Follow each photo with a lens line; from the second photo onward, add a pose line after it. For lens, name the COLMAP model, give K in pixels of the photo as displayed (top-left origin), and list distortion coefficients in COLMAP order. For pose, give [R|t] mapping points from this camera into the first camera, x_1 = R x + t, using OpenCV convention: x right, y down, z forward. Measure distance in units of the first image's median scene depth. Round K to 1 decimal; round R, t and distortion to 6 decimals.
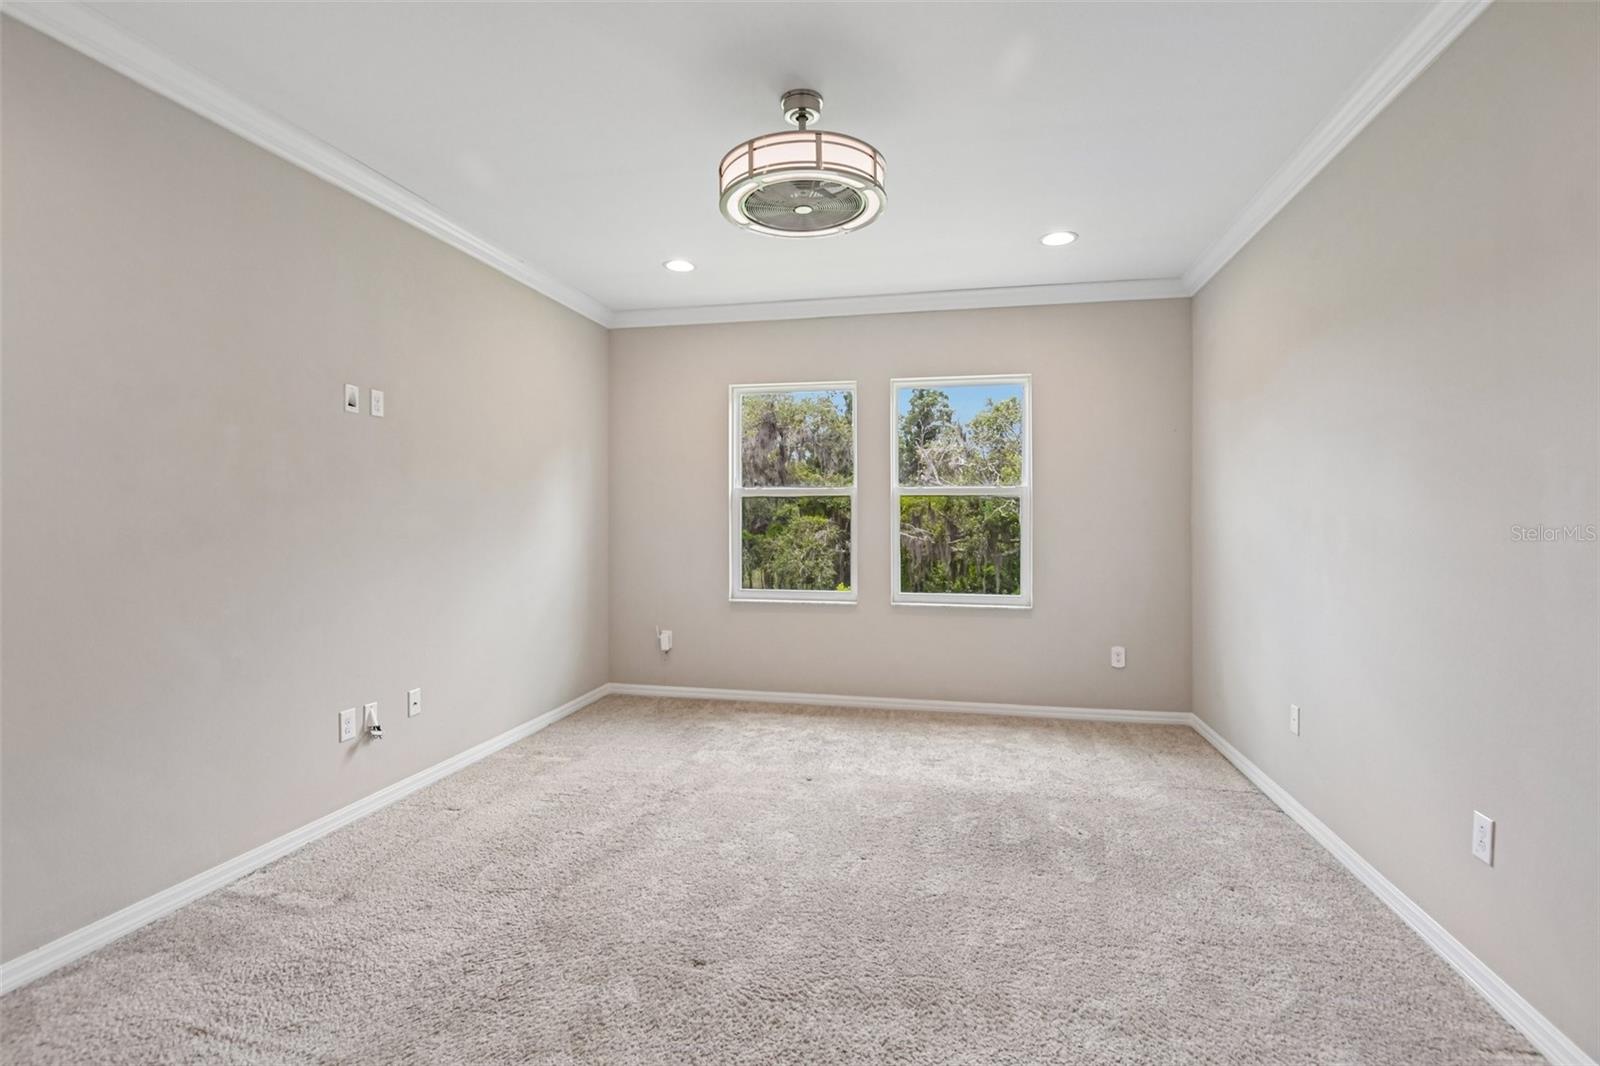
lens RADIAL K [[757.5, 0, 800.6], [0, 757.5, 519.7], [0, 0, 1]] dist [-0.000668, -0.018838]
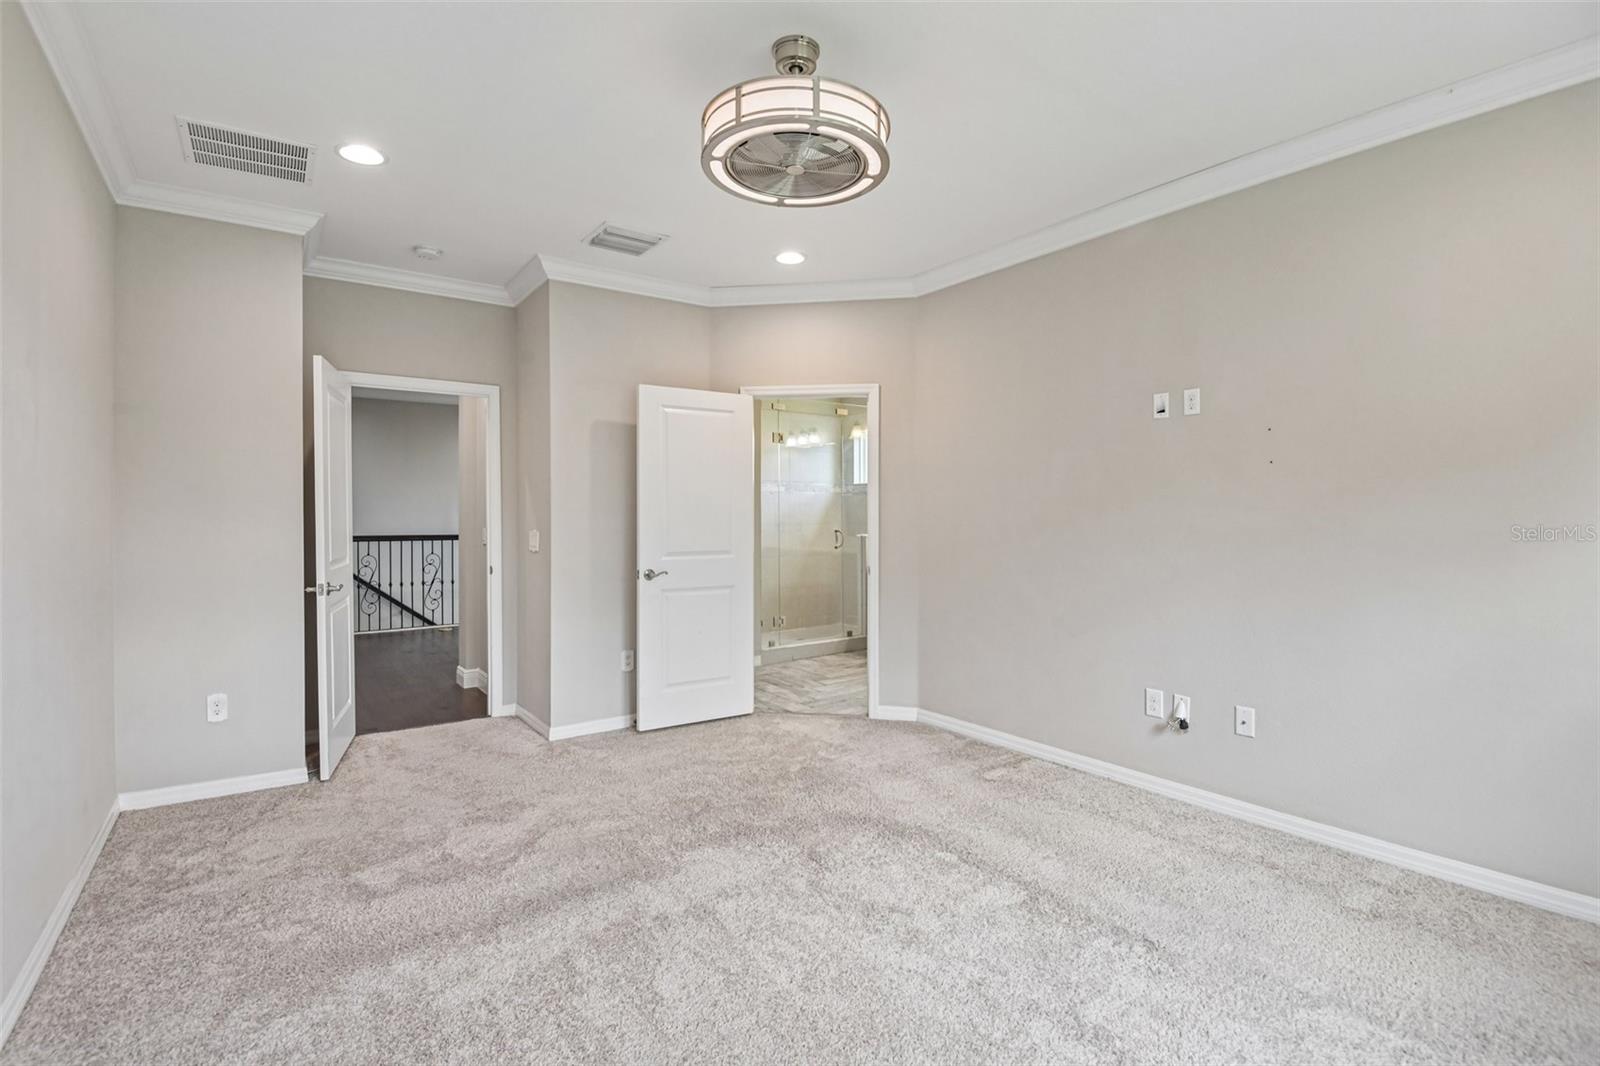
lens RADIAL K [[757.5, 0, 800.6], [0, 757.5, 519.7], [0, 0, 1]] dist [-0.000668, -0.018838]
pose [[-0.681417, 0.000503, -0.731895, 0.544462], [-0.000405, 0.999999, 0.001065, 0.002556], [0.731895, 0.001022, -0.681416, 1.332881]]
